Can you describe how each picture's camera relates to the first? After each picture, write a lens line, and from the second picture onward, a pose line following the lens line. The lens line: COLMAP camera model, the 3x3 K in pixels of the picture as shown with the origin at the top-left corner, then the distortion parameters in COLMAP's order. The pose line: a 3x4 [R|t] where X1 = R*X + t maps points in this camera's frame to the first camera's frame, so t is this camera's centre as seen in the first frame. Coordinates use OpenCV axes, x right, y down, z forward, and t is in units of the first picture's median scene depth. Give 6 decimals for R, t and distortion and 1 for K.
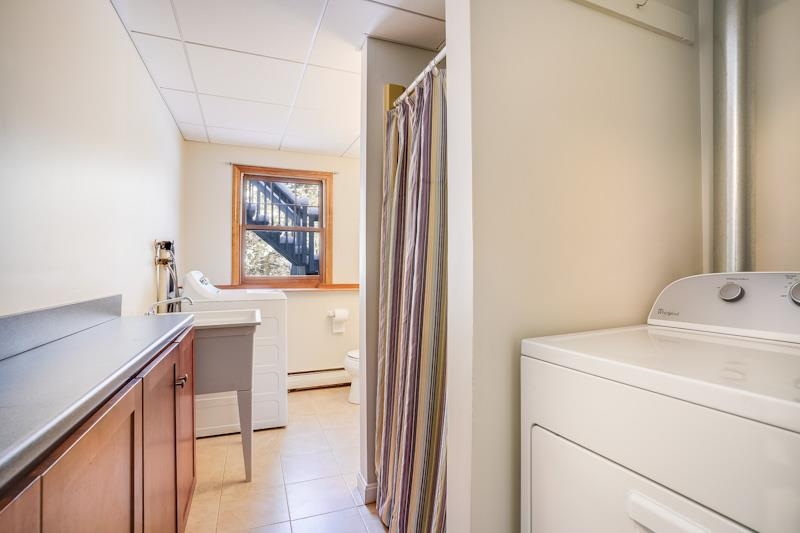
lens RADIAL K [[396.4, 0, 399.0], [0, 396.4, 265.8], [0, 0, 1]] dist [-0.028504, 0.006861]
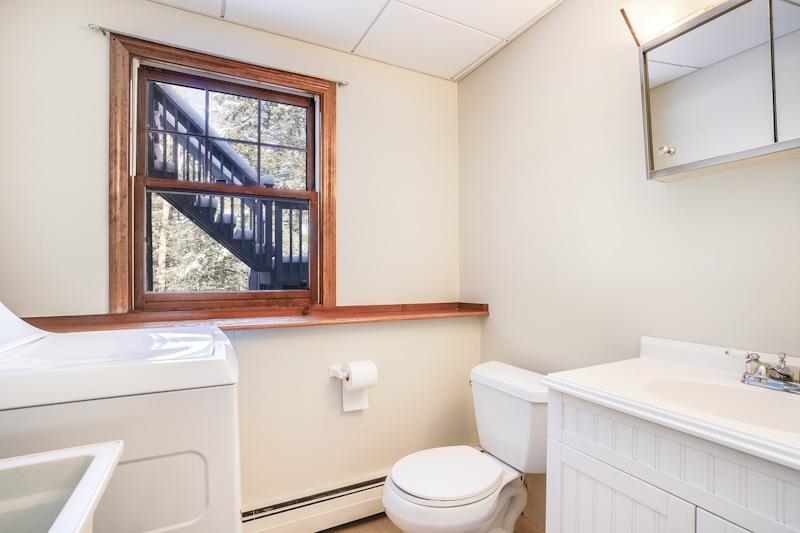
lens RADIAL K [[396.4, 0, 403.1], [0, 396.4, 272.1], [0, 0, 1]] dist [-0.028504, 0.006861]
pose [[0.994631, -0.003688, 0.103418, -0.134348], [0.003545, 0.999992, 0.001562, 0.003283], [-0.103423, -0.001187, 0.994637, 0.494091]]
